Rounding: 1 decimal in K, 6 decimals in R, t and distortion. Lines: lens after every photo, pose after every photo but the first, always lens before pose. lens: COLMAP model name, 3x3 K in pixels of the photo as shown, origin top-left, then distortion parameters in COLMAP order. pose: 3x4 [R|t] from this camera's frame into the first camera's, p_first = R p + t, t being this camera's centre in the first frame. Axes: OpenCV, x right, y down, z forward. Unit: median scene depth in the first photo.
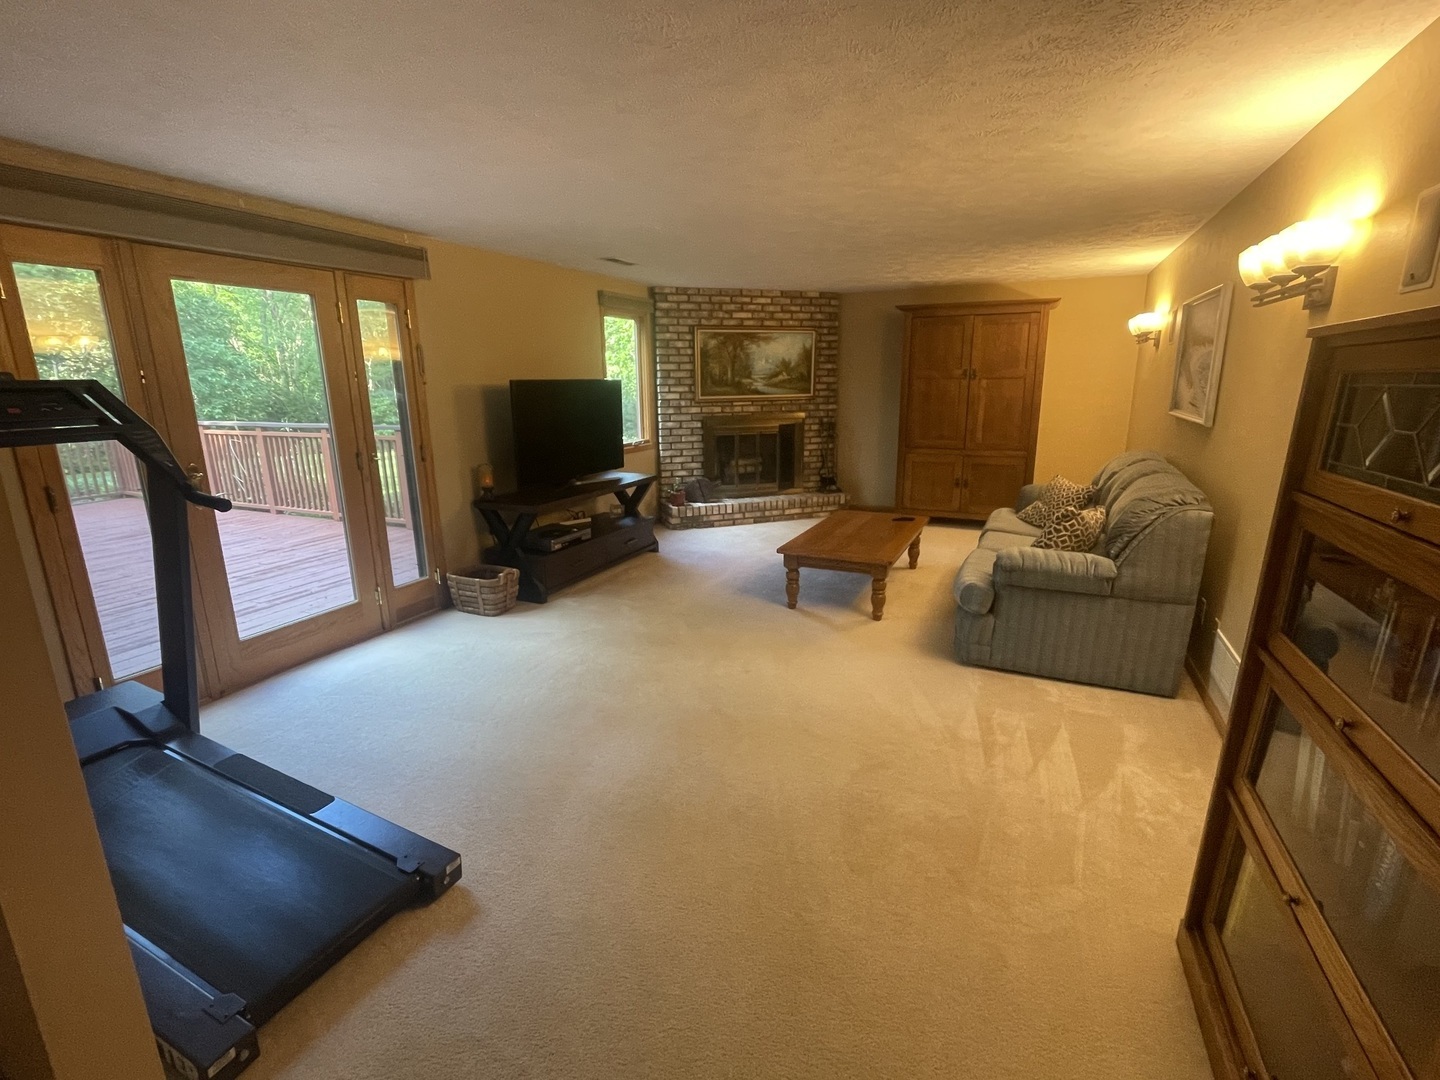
lens RADIAL K [[668.1, 0, 718.0], [0, 668.1, 546.0], [0, 0, 1]] dist [-0.003797, -0.000026]
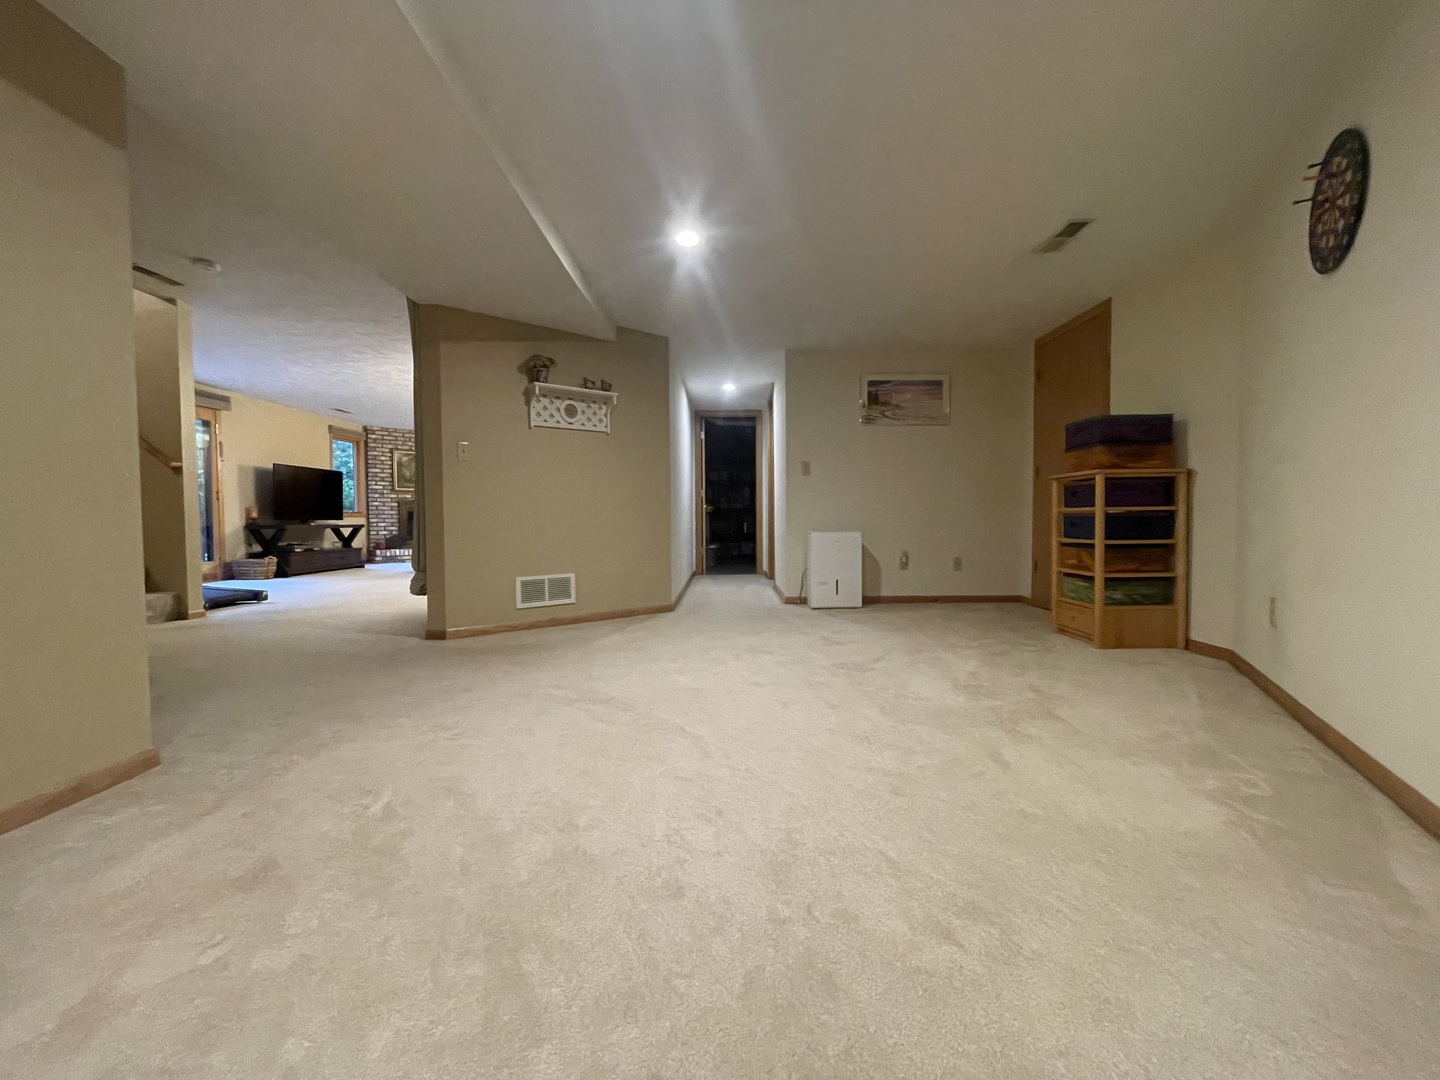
lens RADIAL K [[579.9, 0, 711.5], [0, 579.9, 538.0], [0, 0, 1]] dist [0.000412, -0.000354]
pose [[0.915682, -0.005996, 0.401858, 0.116345], [0.092572, 0.976150, -0.196371, 0.275373], [-0.391096, 0.217014, 0.894399, -0.638280]]
